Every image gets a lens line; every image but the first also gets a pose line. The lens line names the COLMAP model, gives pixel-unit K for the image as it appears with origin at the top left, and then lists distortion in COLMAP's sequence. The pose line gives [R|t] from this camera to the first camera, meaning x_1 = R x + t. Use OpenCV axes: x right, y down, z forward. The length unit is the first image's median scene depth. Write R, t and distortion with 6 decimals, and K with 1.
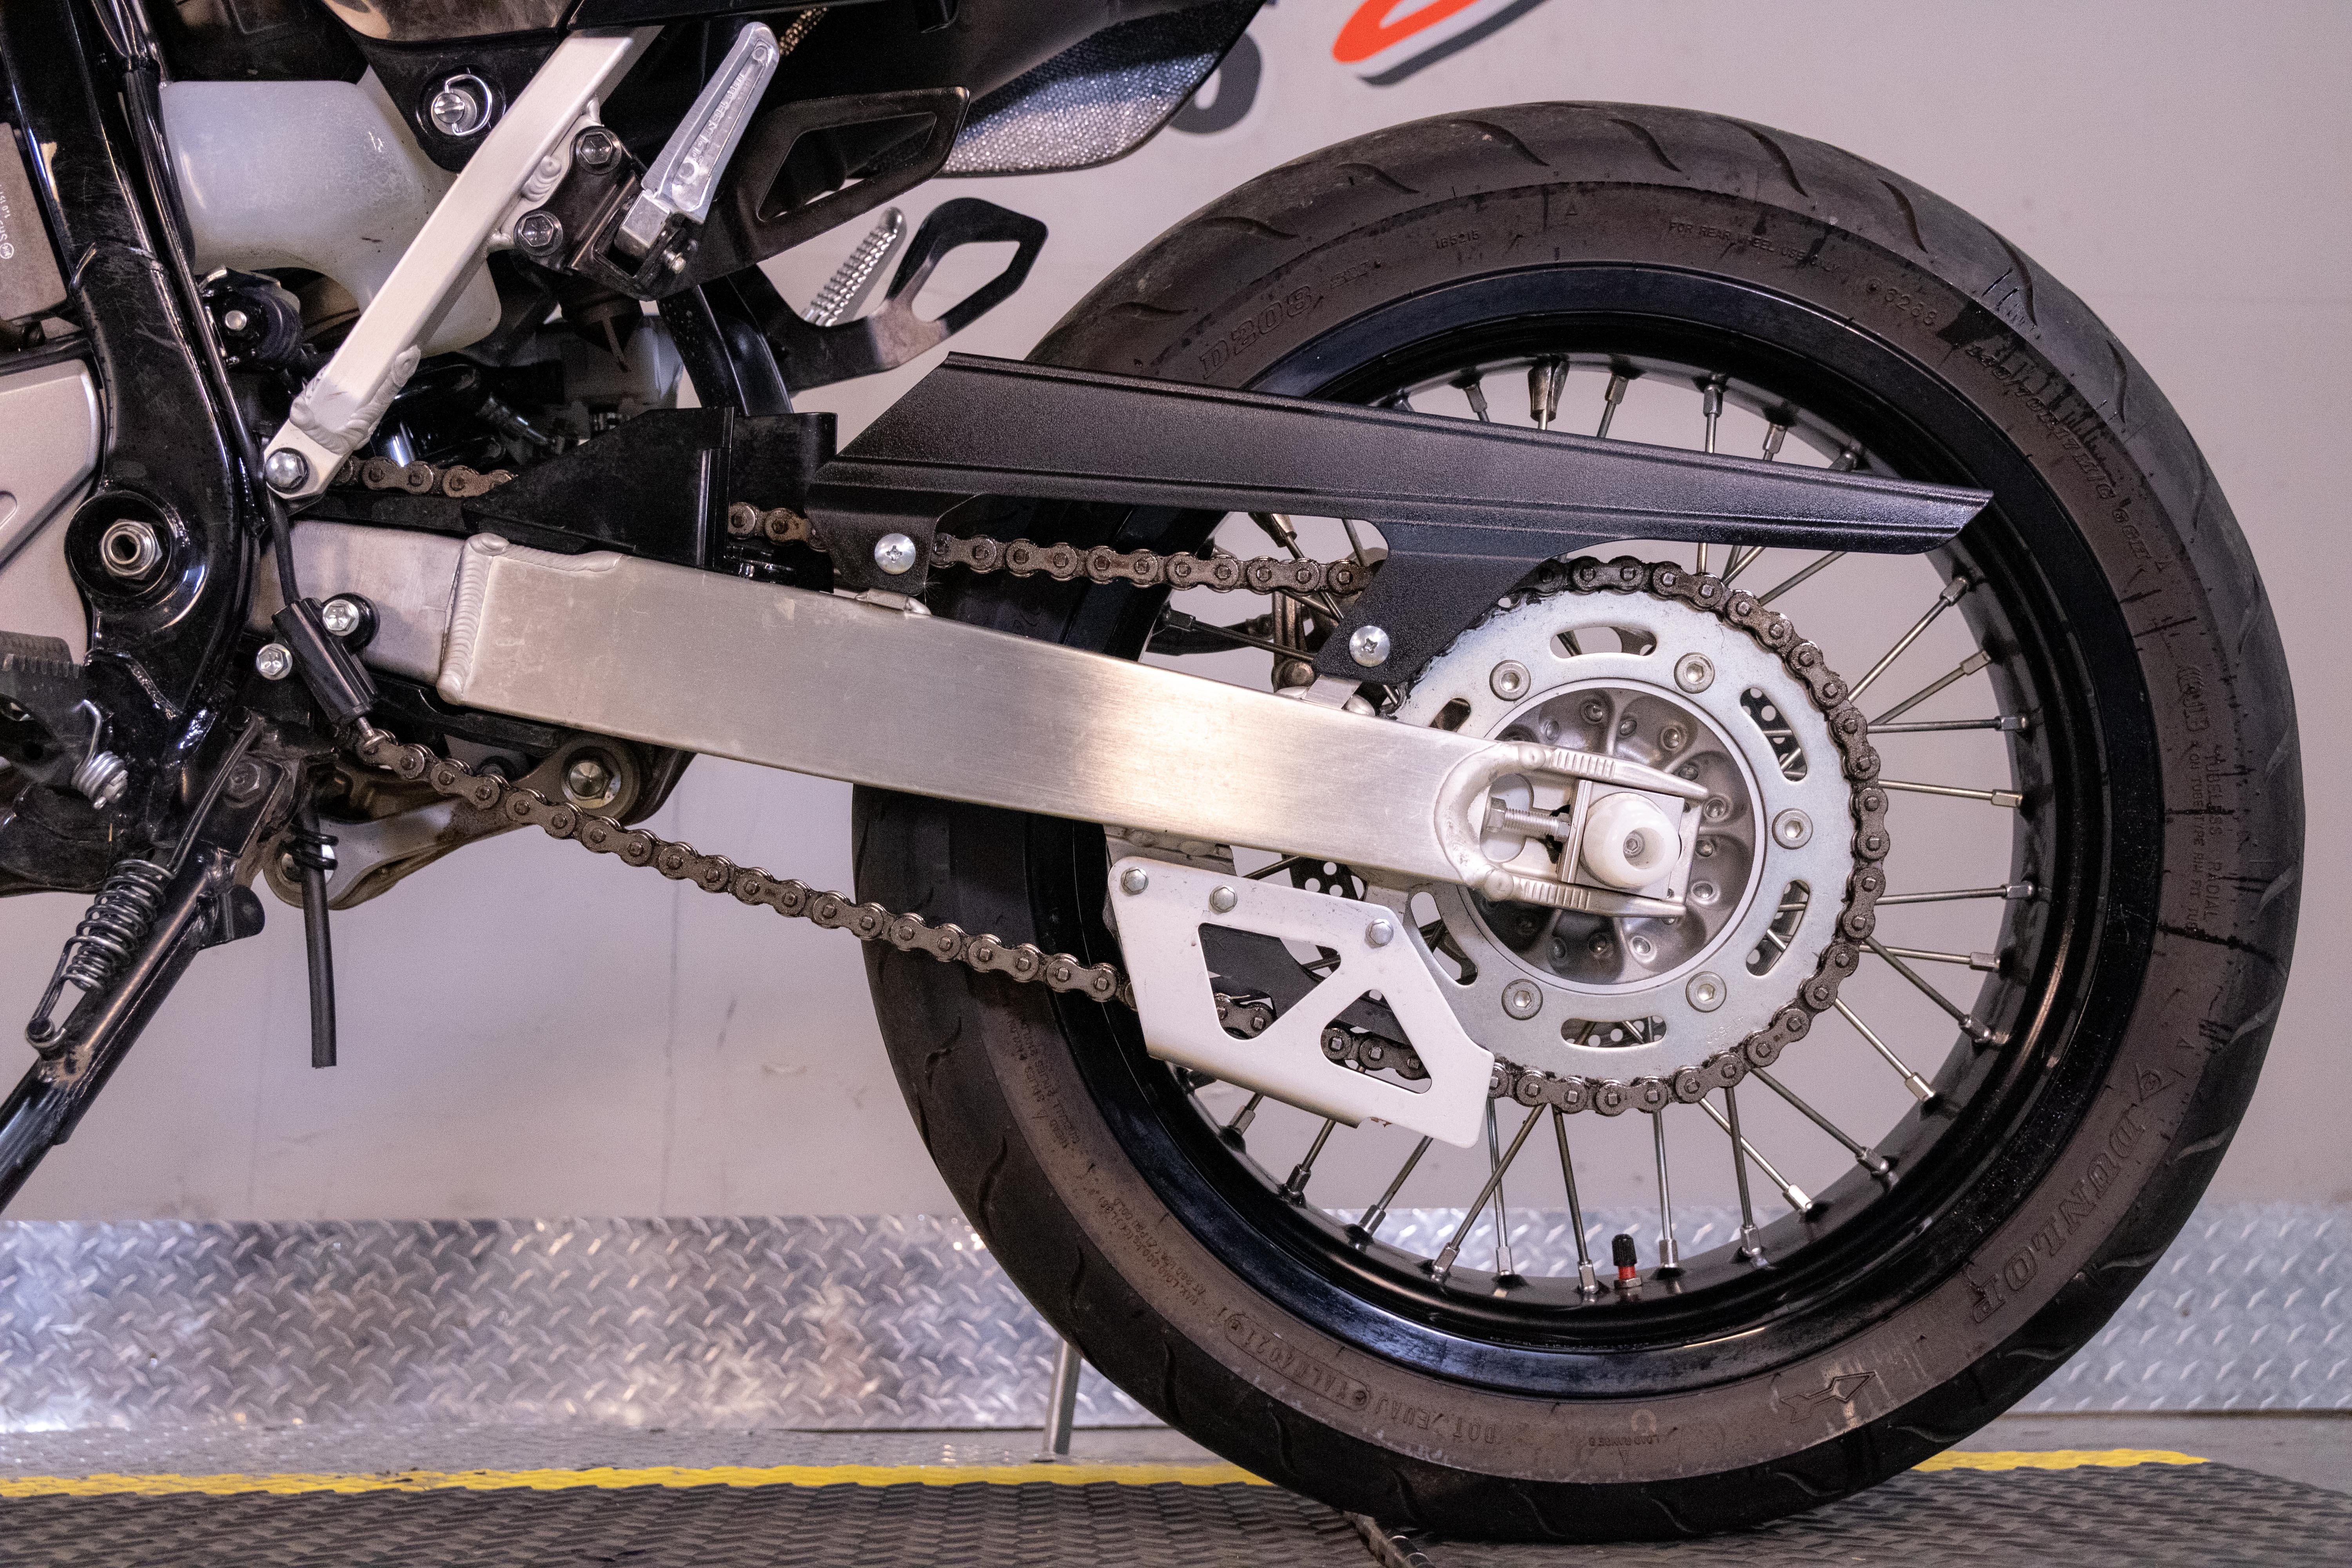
lens RADIAL K [[2766.9, 0, 1176.0], [0, 2766.9, 784.0], [0, 0, 1]] dist [-0.001900, -0.015626]
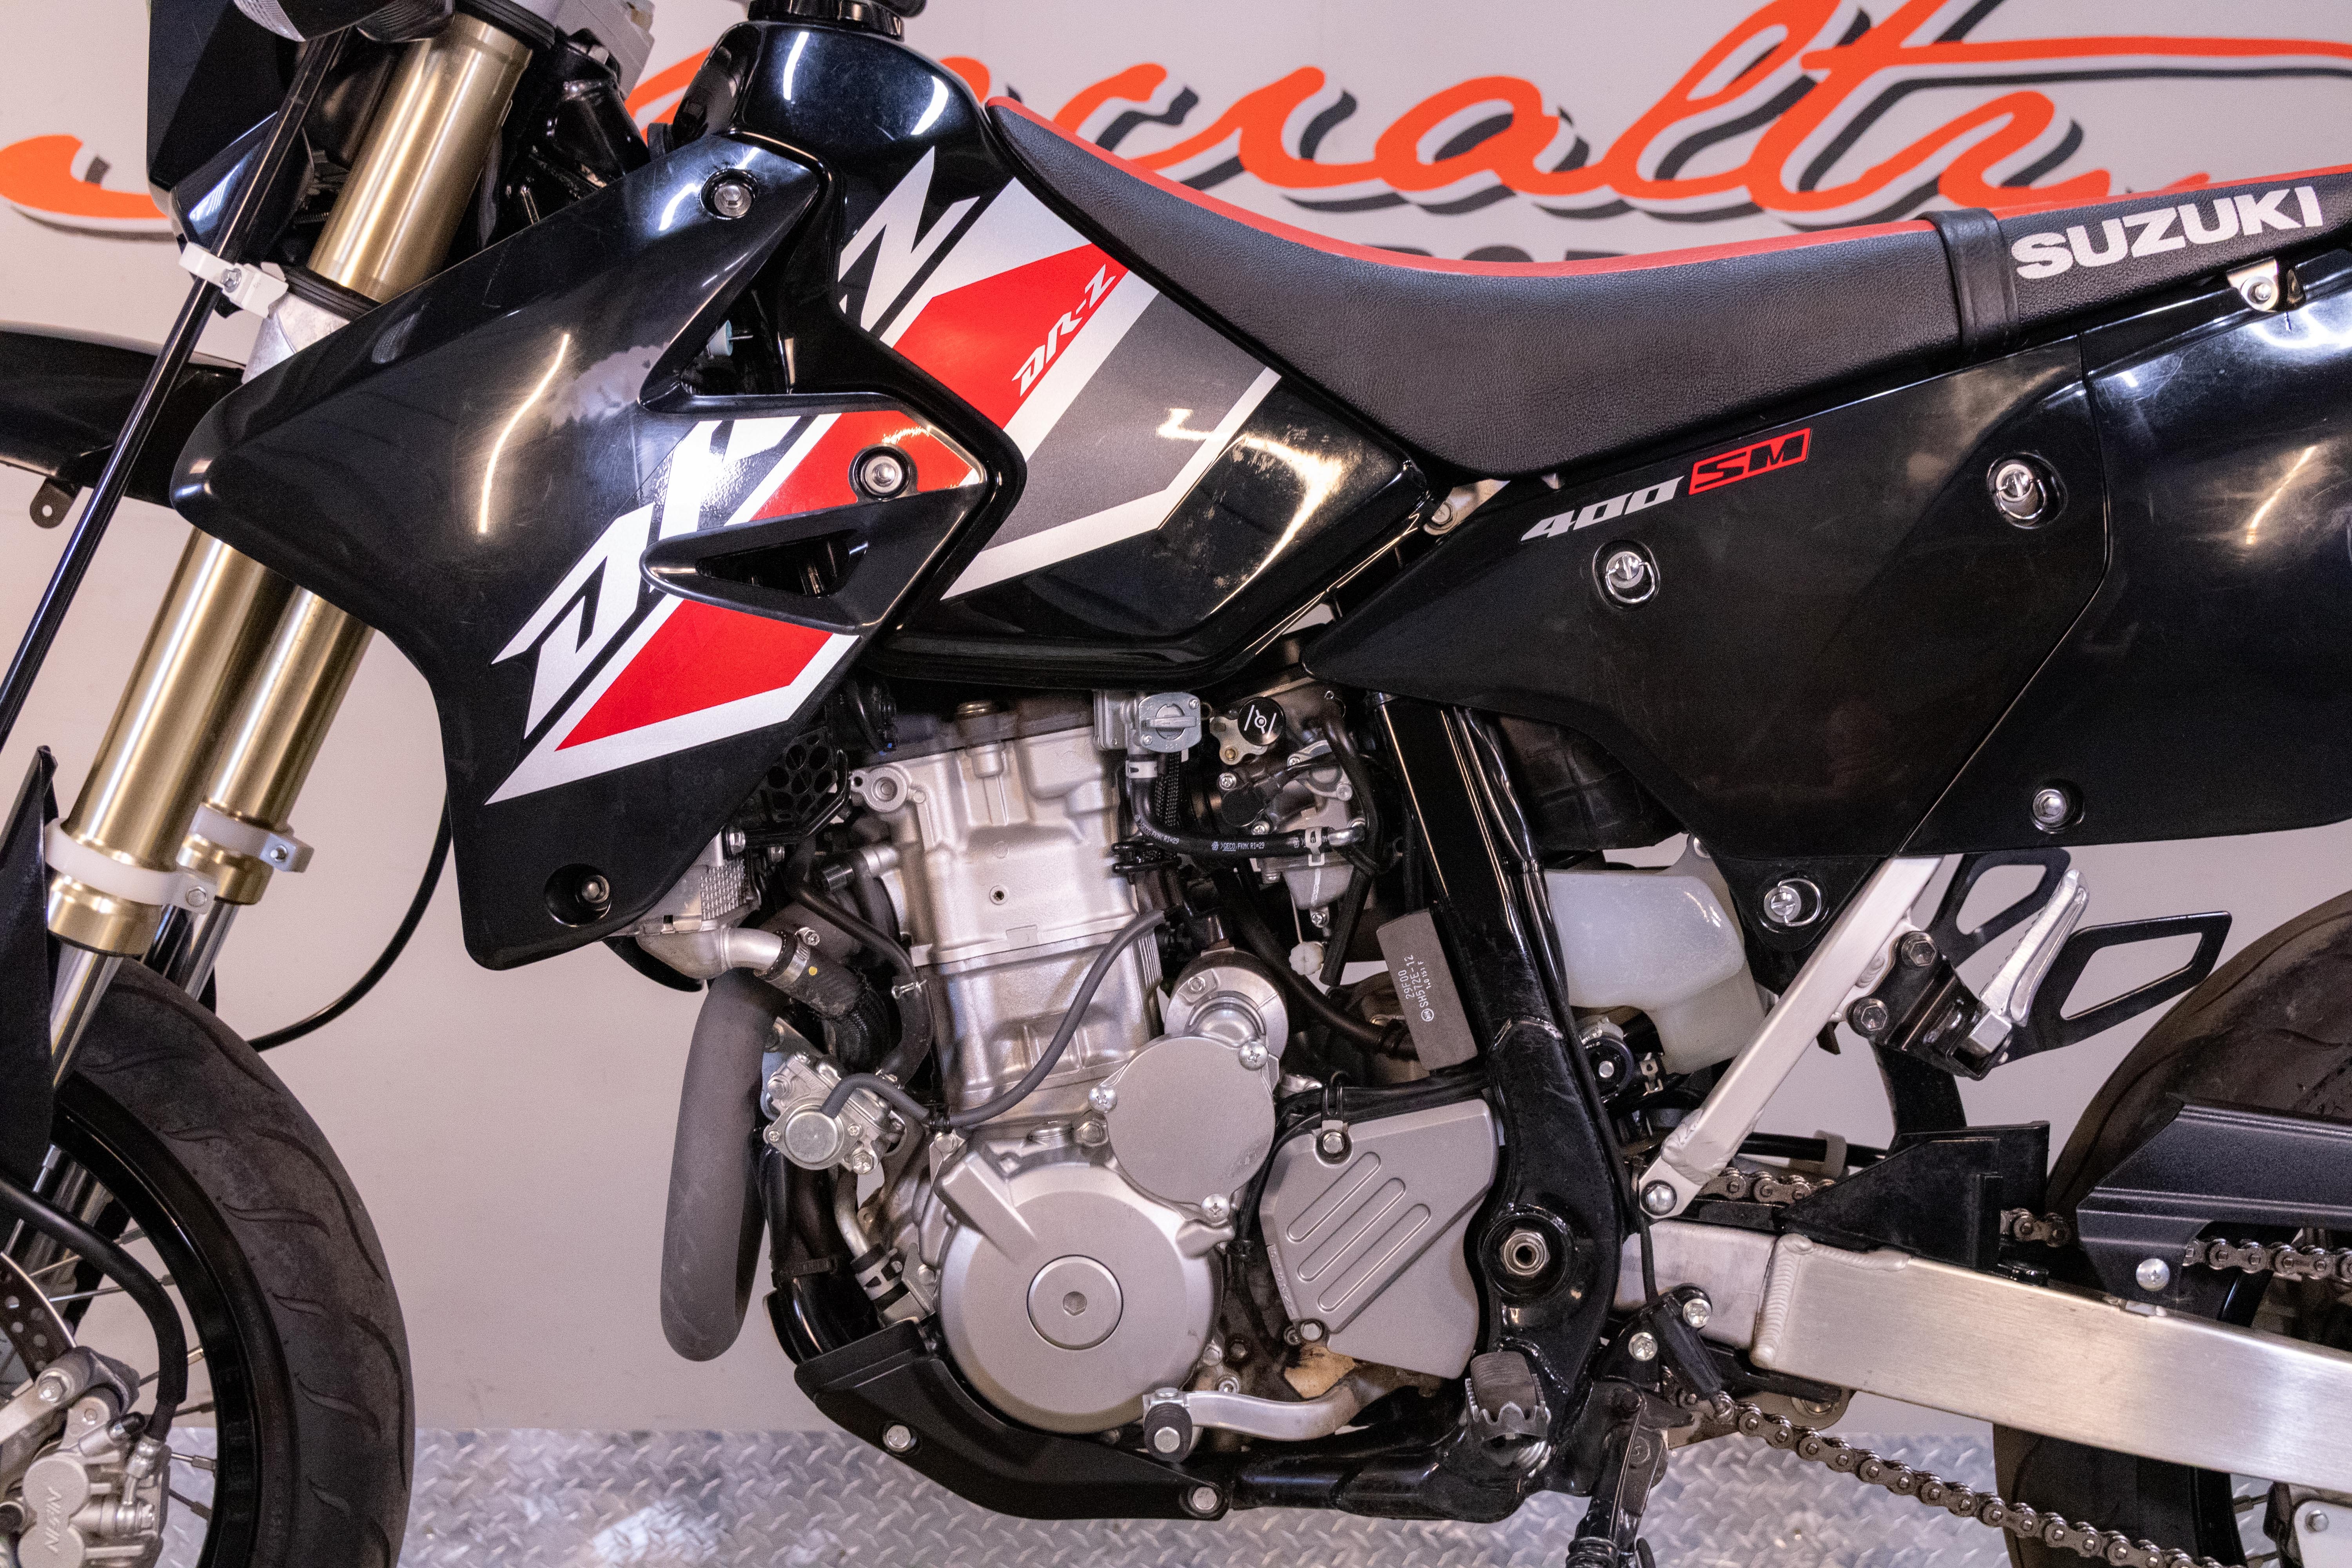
lens RADIAL K [[2766.9, 0, 1176.0], [0, 2766.9, 784.0], [0, 0, 1]] dist [-0.001900, -0.015626]
pose [[0.999178, 0.009365, -0.039436, -0.483381], [-0.008519, 0.999732, 0.021548, -0.320317], [0.039627, -0.021194, 0.998990, -0.255952]]
